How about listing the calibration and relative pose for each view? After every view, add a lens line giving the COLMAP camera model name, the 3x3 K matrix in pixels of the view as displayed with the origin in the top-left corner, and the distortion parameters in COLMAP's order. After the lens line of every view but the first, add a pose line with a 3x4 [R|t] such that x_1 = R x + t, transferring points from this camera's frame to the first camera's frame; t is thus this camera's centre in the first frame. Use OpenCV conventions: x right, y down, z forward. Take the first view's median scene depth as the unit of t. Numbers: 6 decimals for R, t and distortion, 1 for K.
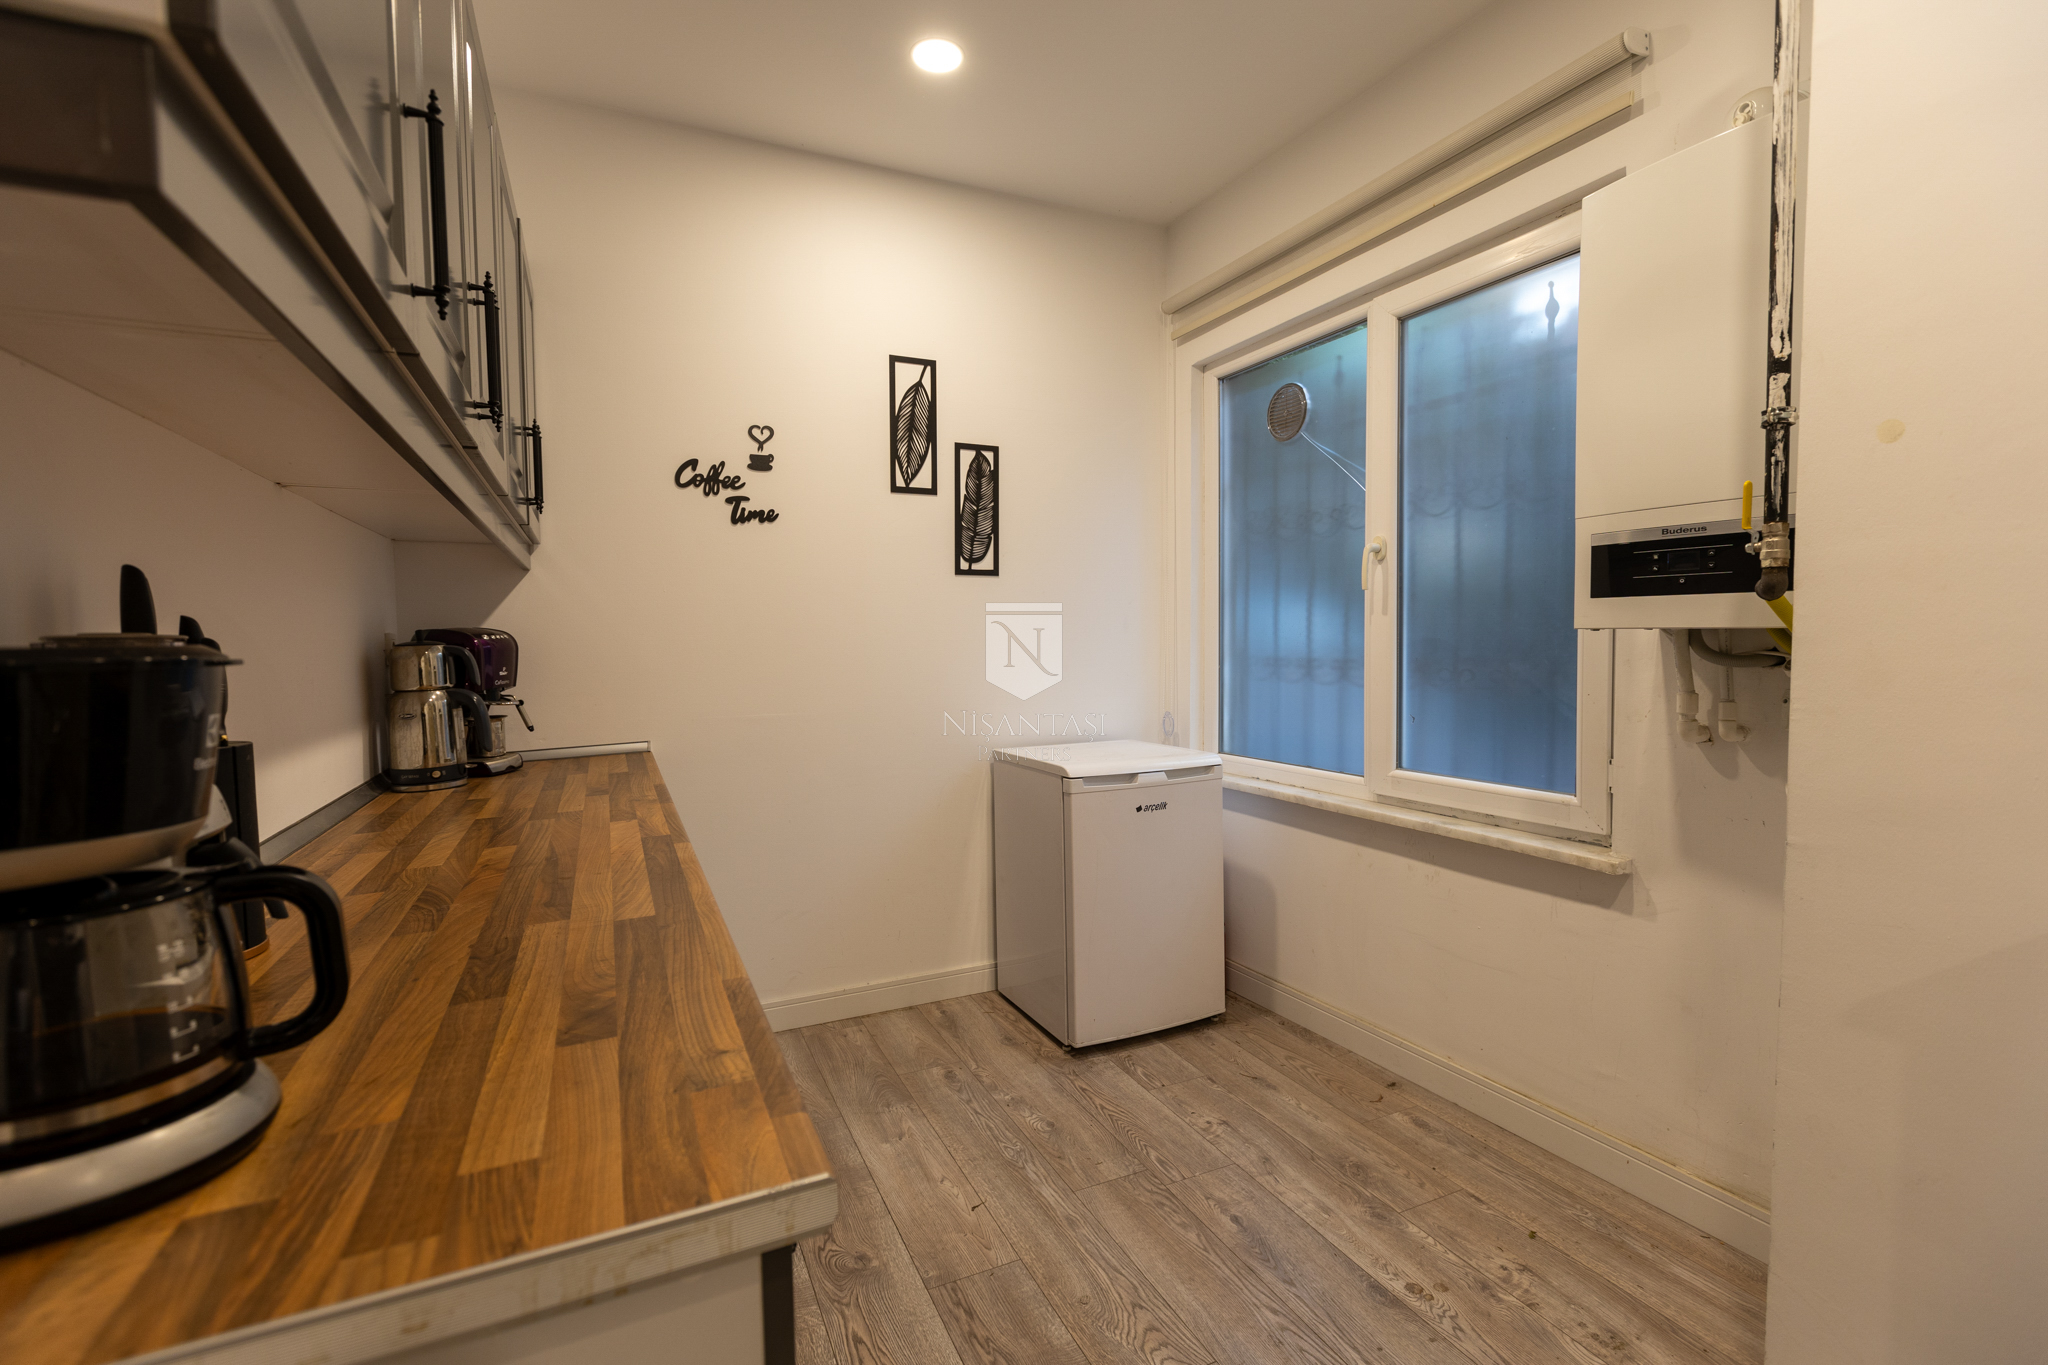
lens RADIAL K [[903.8, 0, 1023.9], [0, 903.8, 674.6], [0, 0, 1]] dist [0.006699, -0.002357]
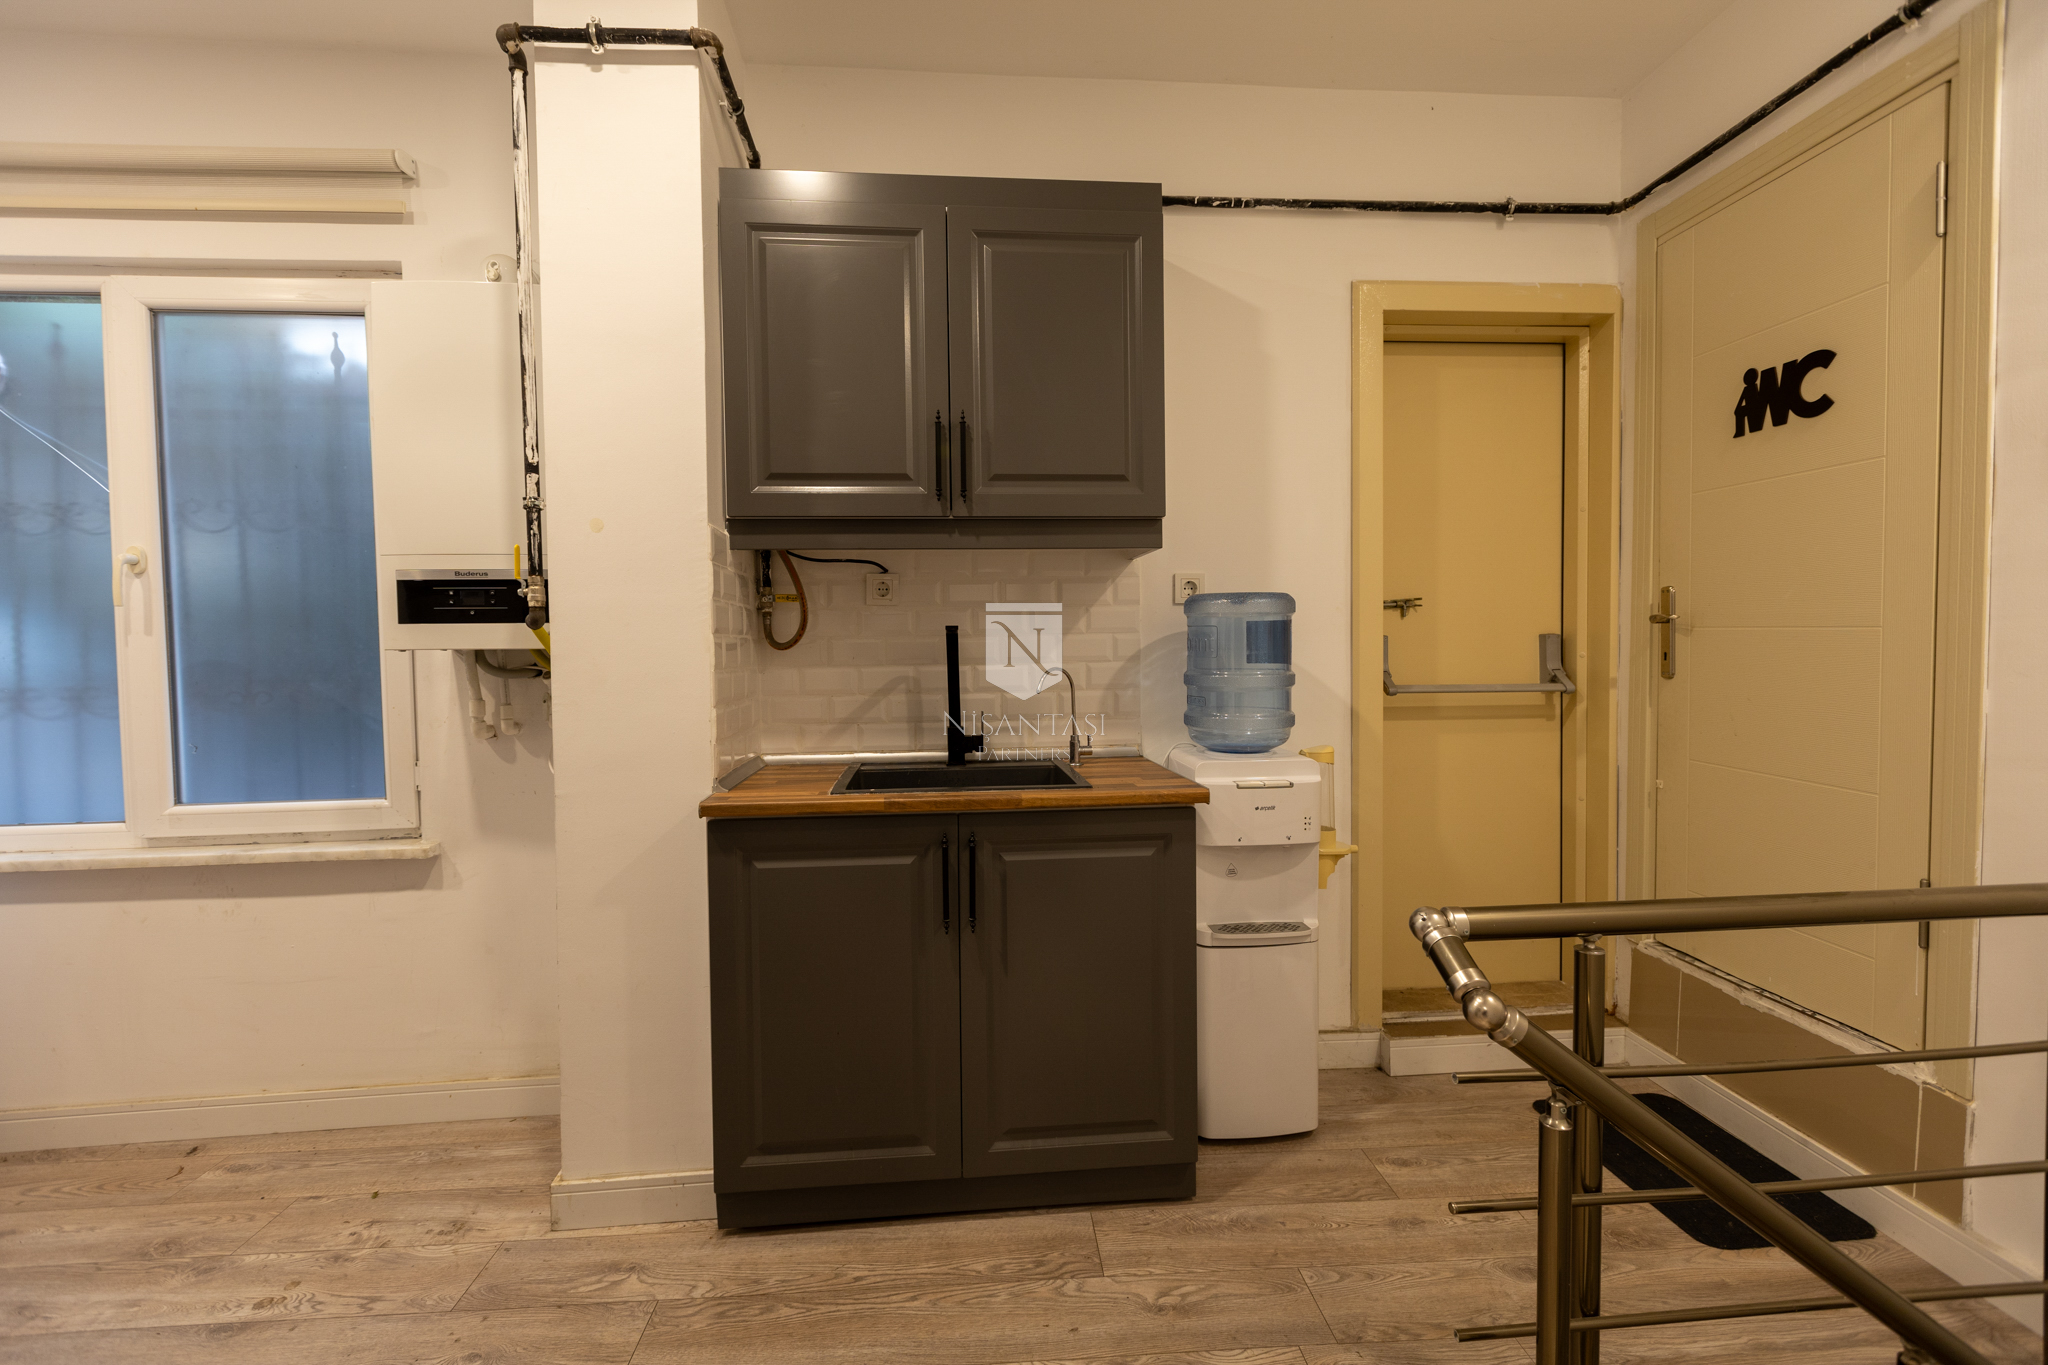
lens RADIAL K [[903.8, 0, 1023.9], [0, 903.8, 674.6], [0, 0, 1]] dist [0.006699, -0.002357]
pose [[0.357459, -0.029160, 0.933474, -0.167120], [0.050797, 0.998640, 0.011744, 0.007885], [-0.932546, 0.043220, 0.358454, -0.160342]]
